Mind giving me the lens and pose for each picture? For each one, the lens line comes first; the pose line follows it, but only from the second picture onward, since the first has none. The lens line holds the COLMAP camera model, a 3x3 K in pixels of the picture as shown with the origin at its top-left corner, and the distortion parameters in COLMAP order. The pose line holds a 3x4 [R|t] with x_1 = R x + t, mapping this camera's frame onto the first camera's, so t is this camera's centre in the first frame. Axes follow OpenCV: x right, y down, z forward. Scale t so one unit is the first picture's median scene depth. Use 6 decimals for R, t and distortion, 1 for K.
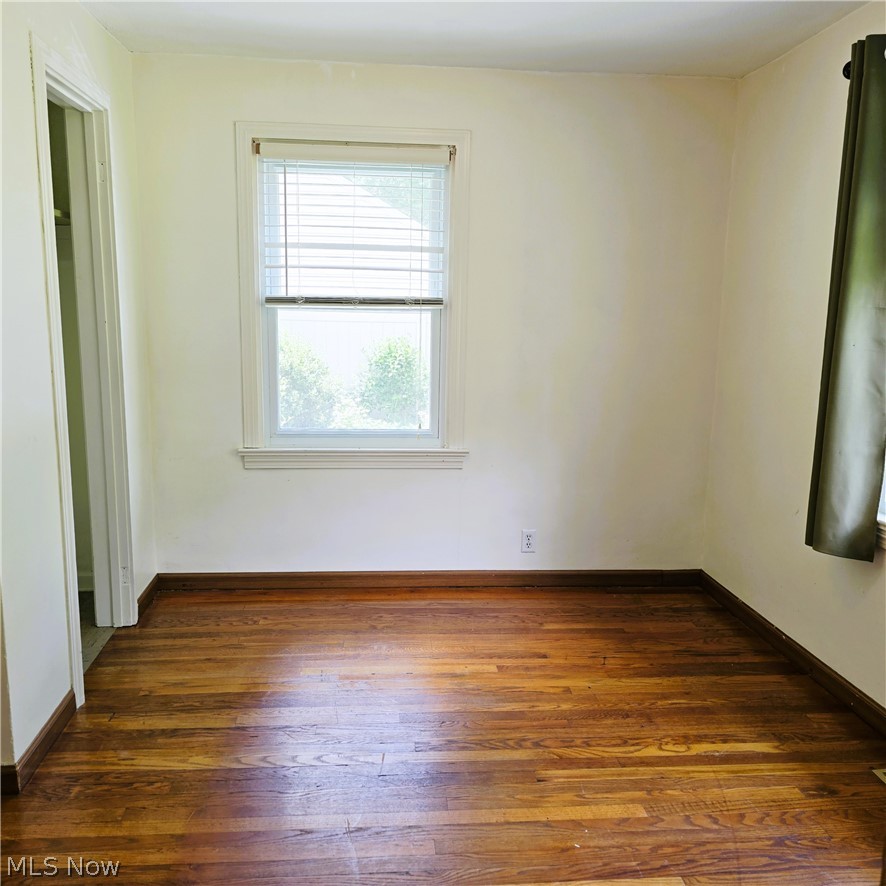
lens RADIAL K [[791.4, 0, 443.0], [0, 791.4, 443.0], [0, 0, 1]] dist [0.080888, -0.082338]
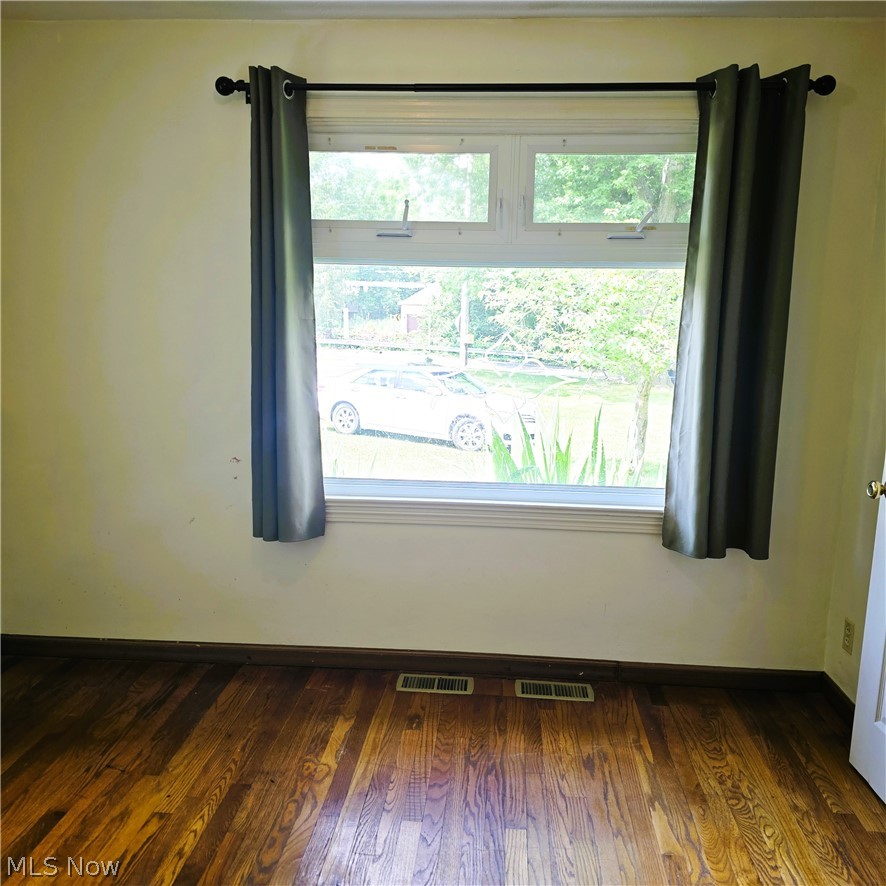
lens RADIAL K [[791.4, 0, 443.0], [0, 791.4, 443.0], [0, 0, 1]] dist [0.080888, -0.082338]
pose [[0.173425, -0.178802, 0.968480, -0.538901], [0.143078, 0.977522, 0.154851, -0.139964], [-0.974399, 0.111713, 0.195110, 0.587633]]
